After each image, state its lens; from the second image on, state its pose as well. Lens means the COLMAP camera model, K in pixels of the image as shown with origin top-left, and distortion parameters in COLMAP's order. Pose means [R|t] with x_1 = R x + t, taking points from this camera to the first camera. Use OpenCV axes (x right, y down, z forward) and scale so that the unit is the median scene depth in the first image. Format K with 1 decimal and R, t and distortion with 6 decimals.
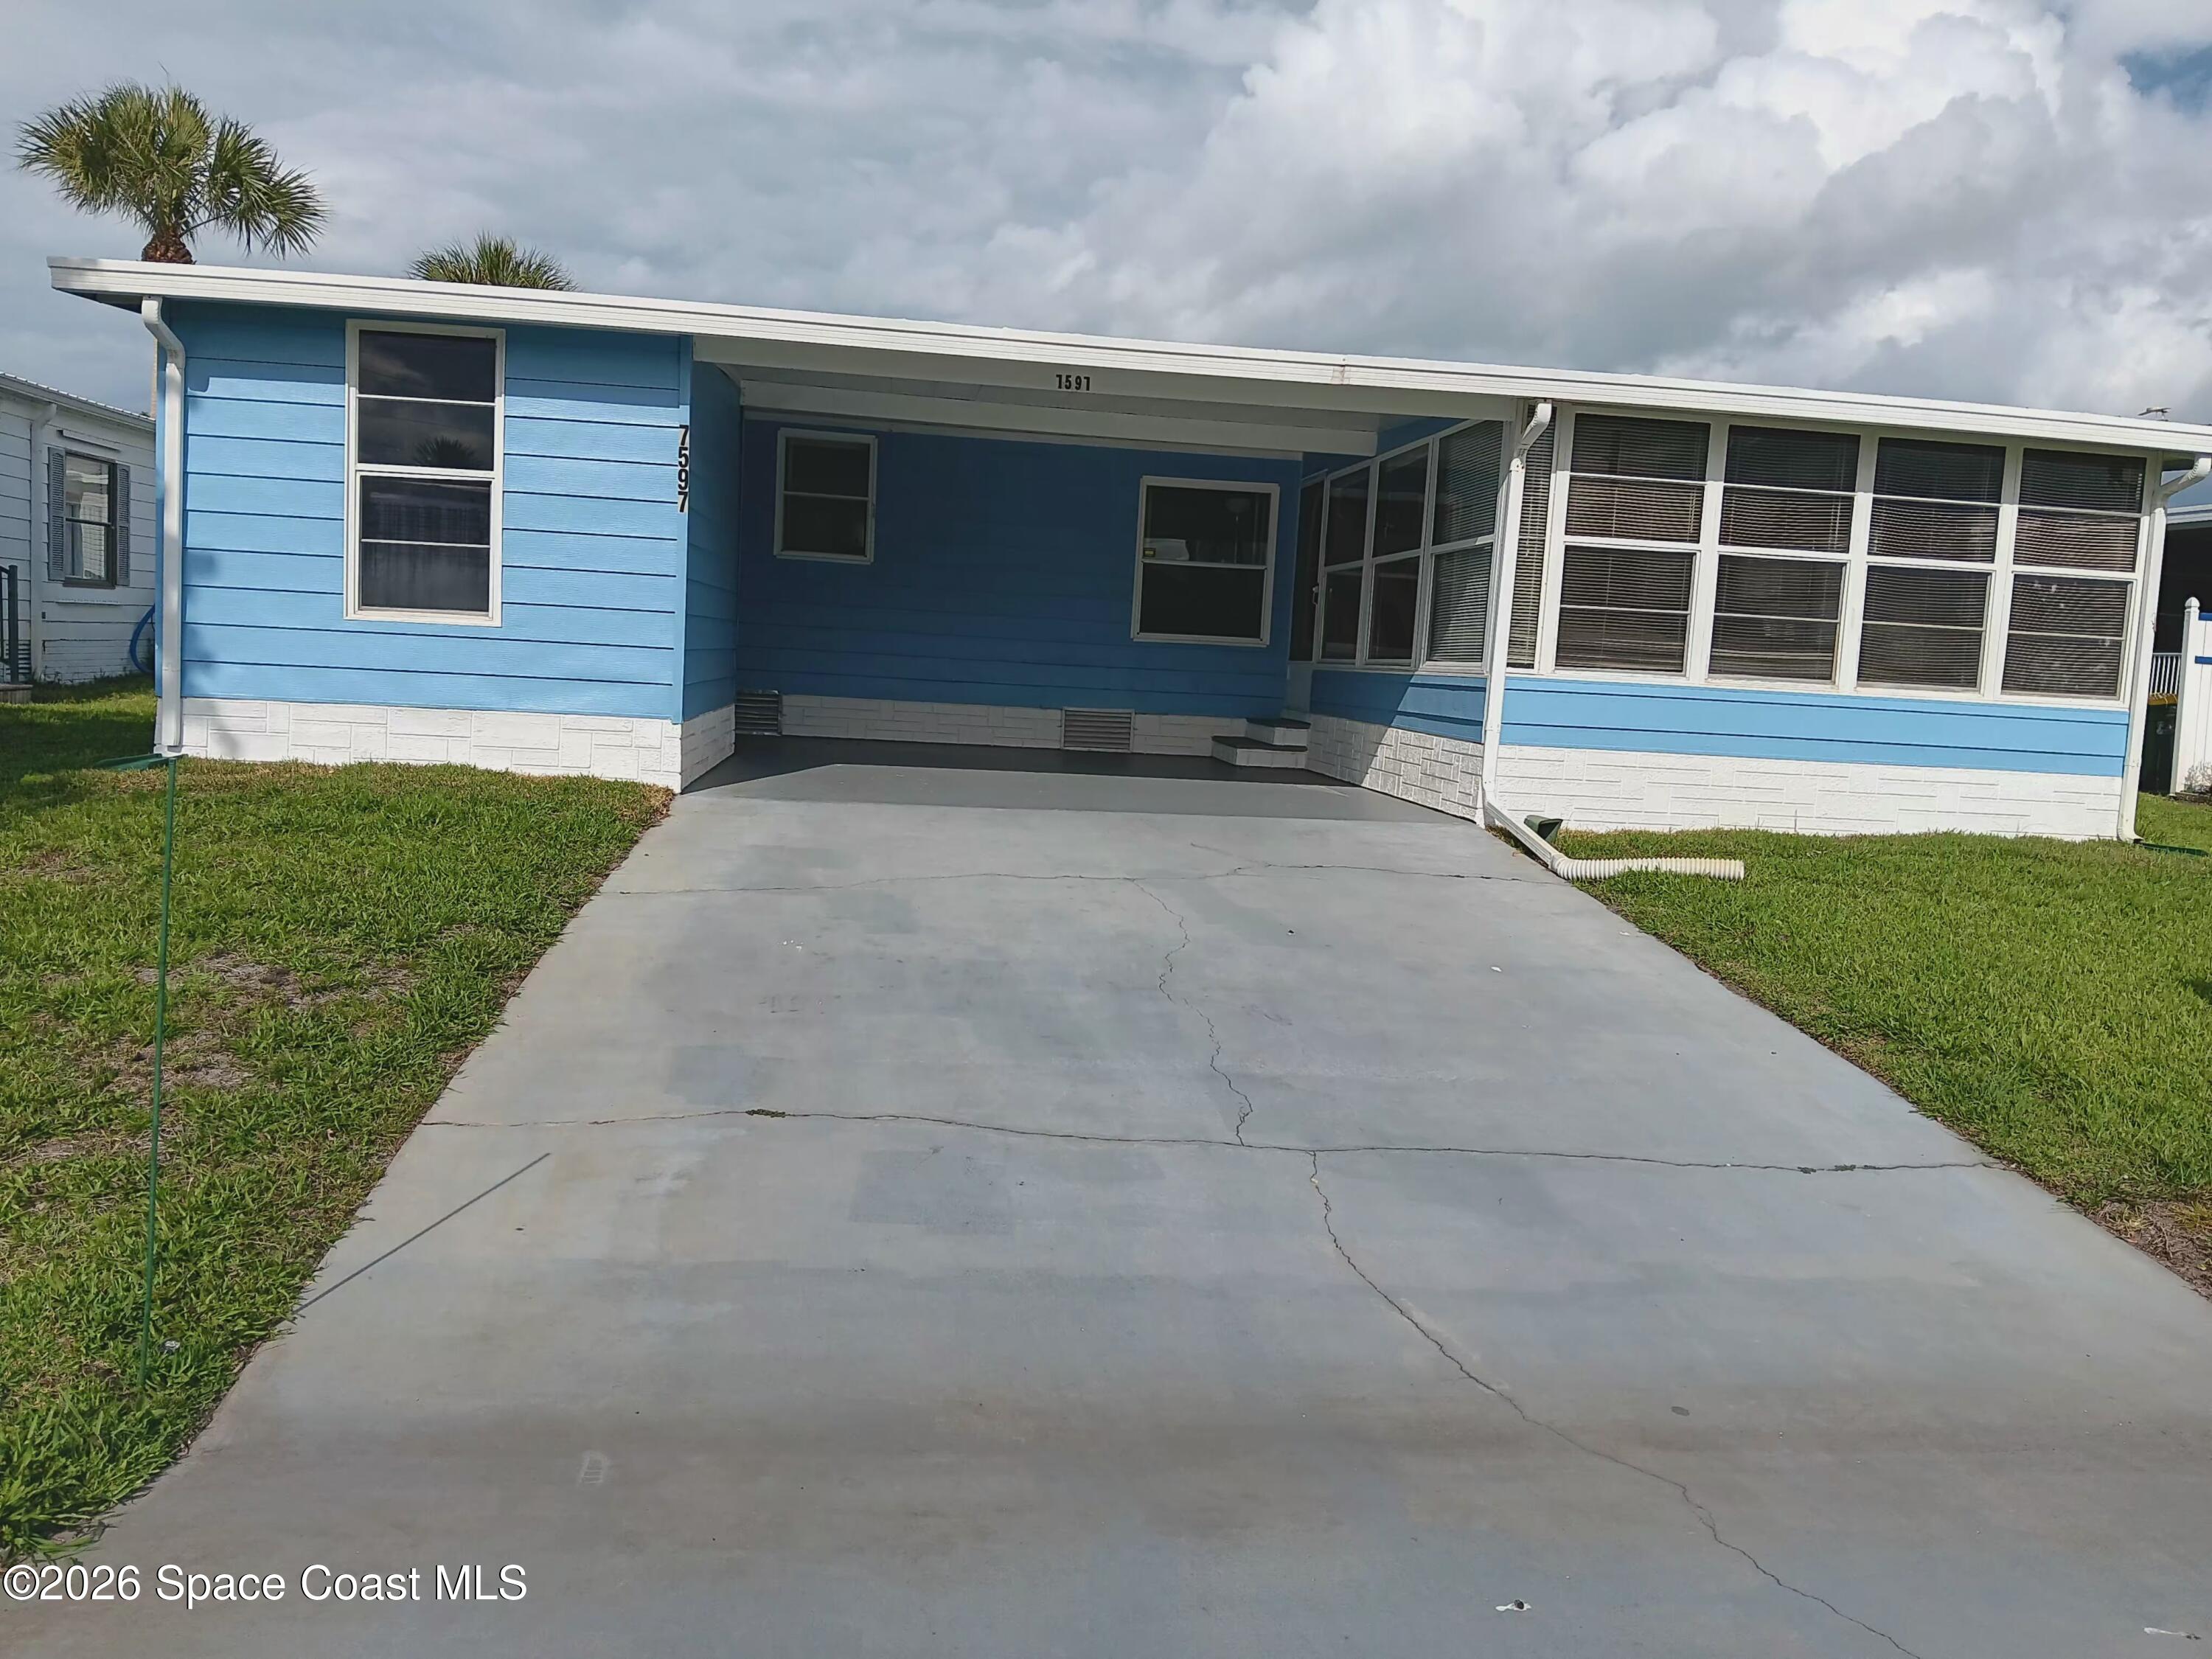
lens RADIAL K [[1745.1, 0, 1066.1], [0, 1745.1, 775.4], [0, 0, 1]] dist [0.081676, -0.155660]
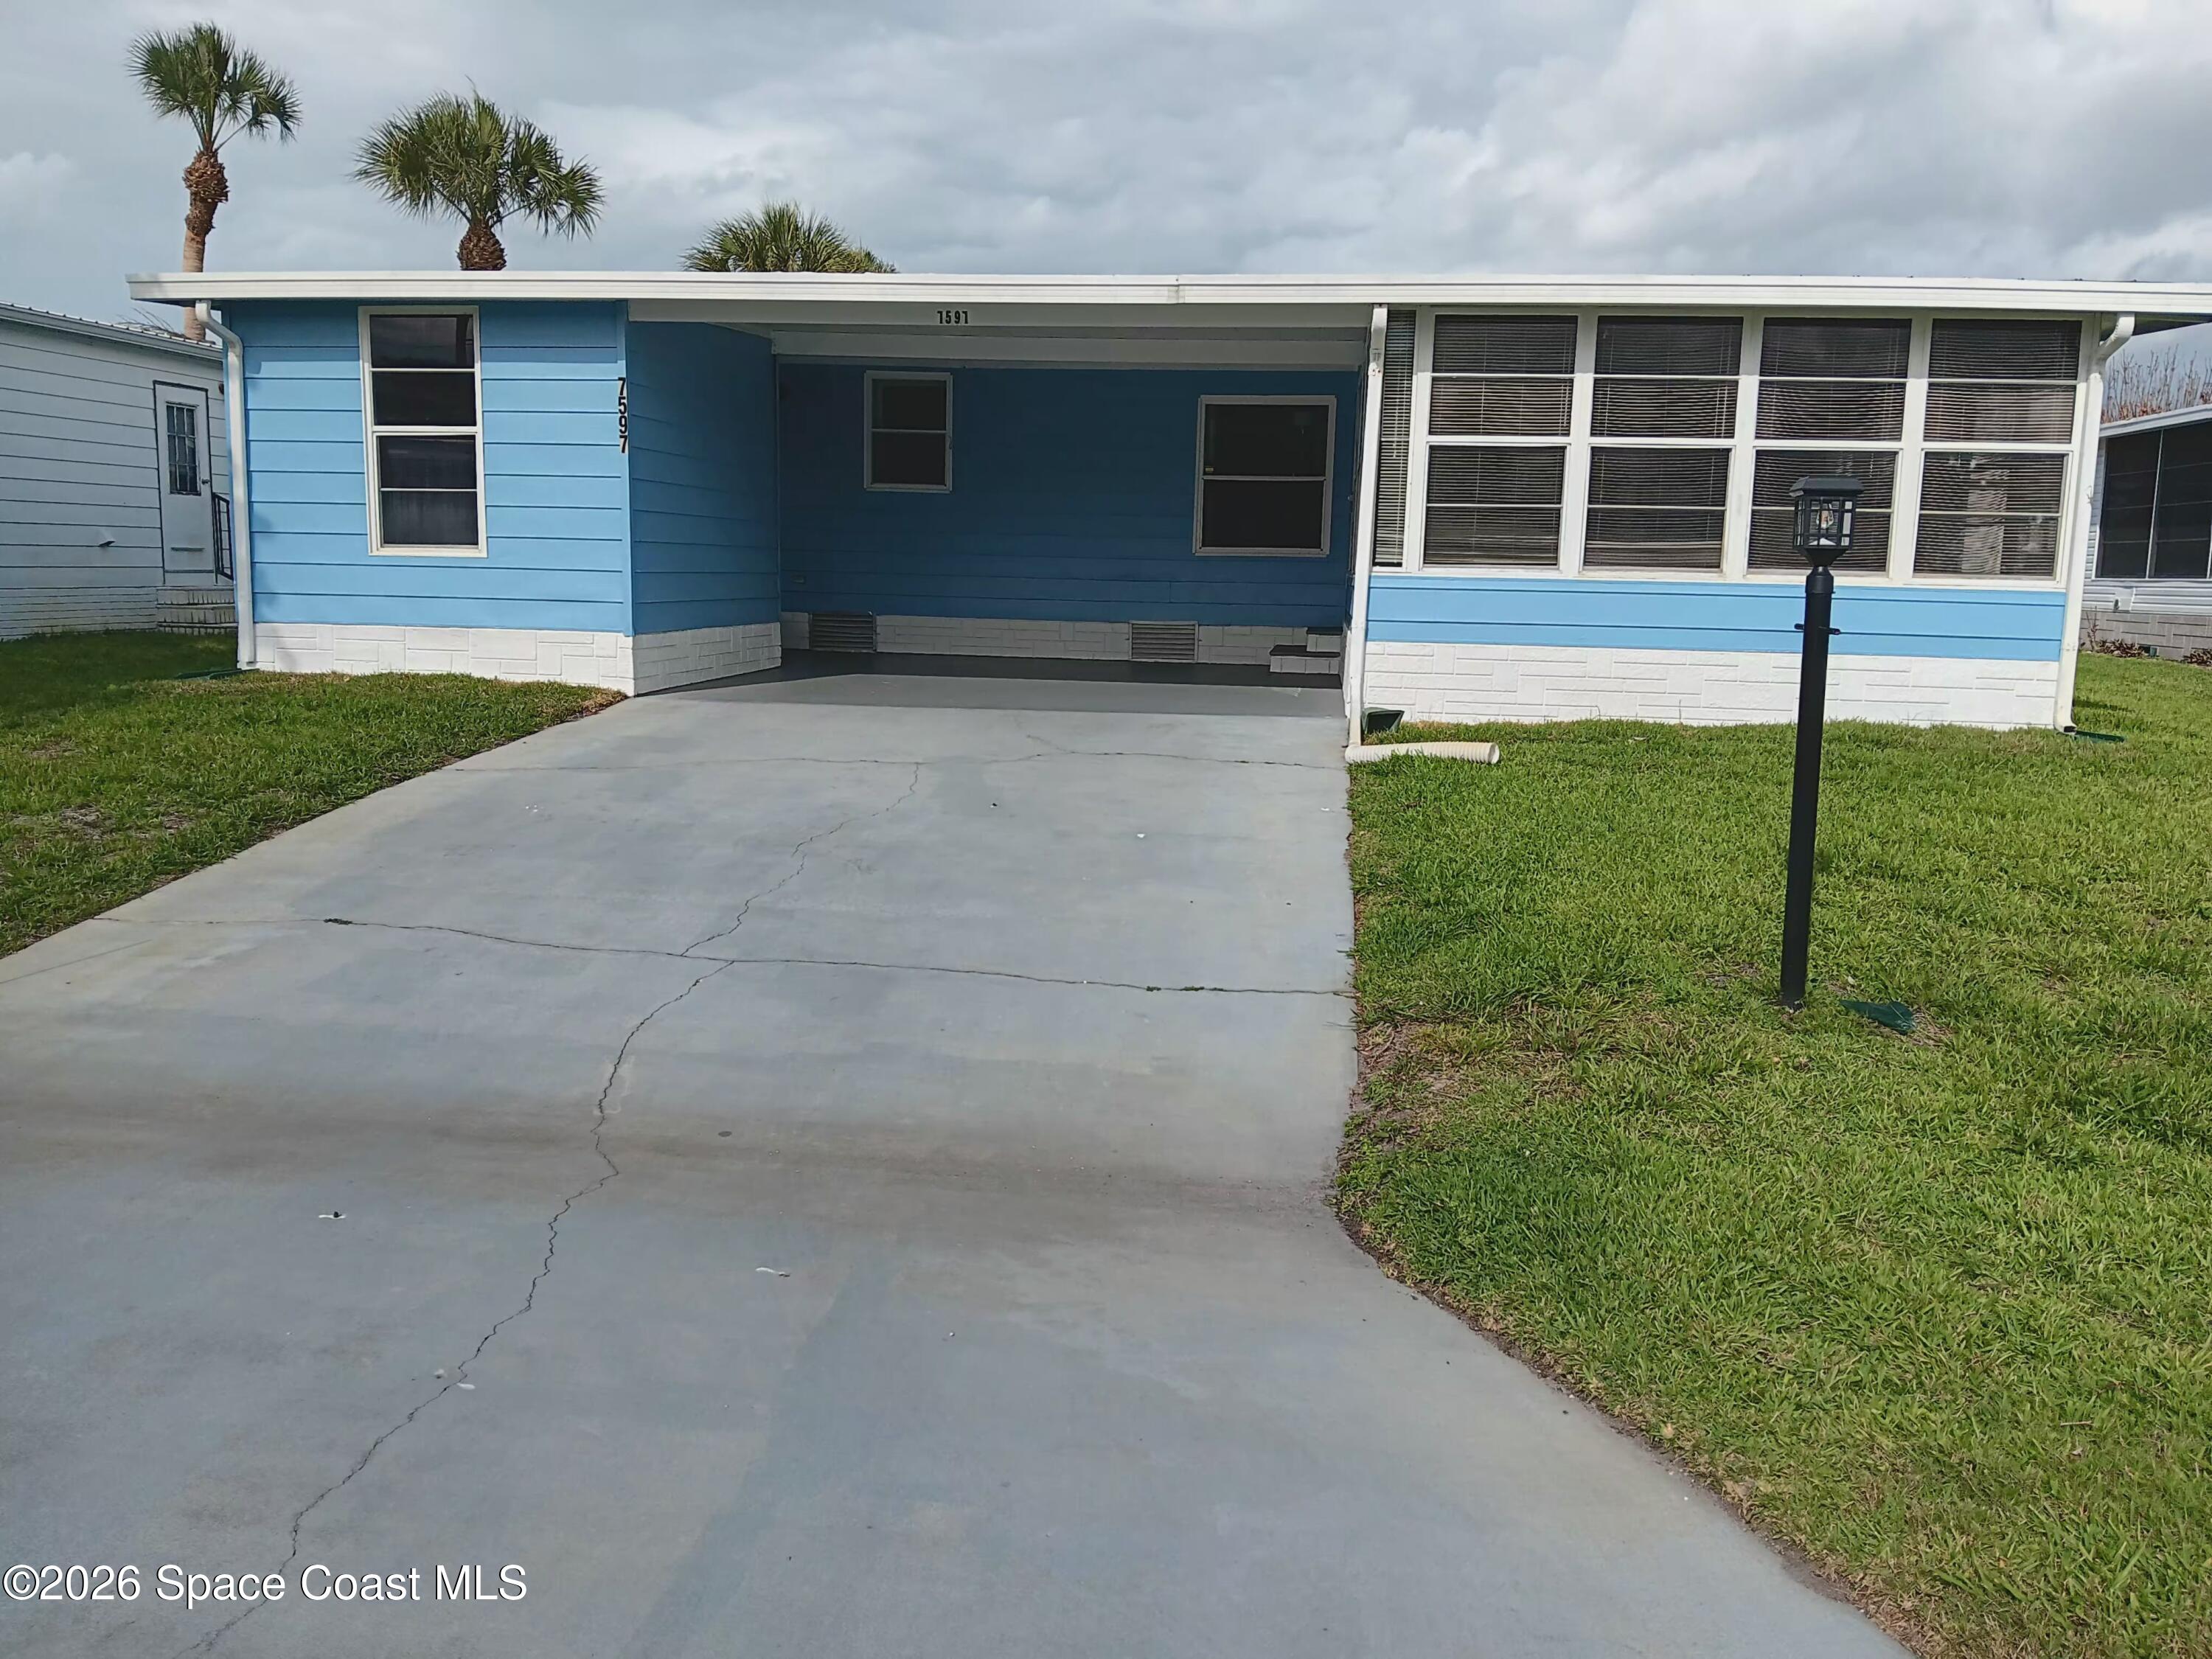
lens RADIAL K [[1745.1, 0, 1091.0], [0, 1745.1, 816.2], [0, 0, 1]] dist [0.081676, -0.155660]
pose [[0.966638, 0.004599, -0.256103, 0.351396], [0.011453, 0.998063, 0.061150, 0.020634], [0.255889, -0.062043, 0.964713, -0.056797]]
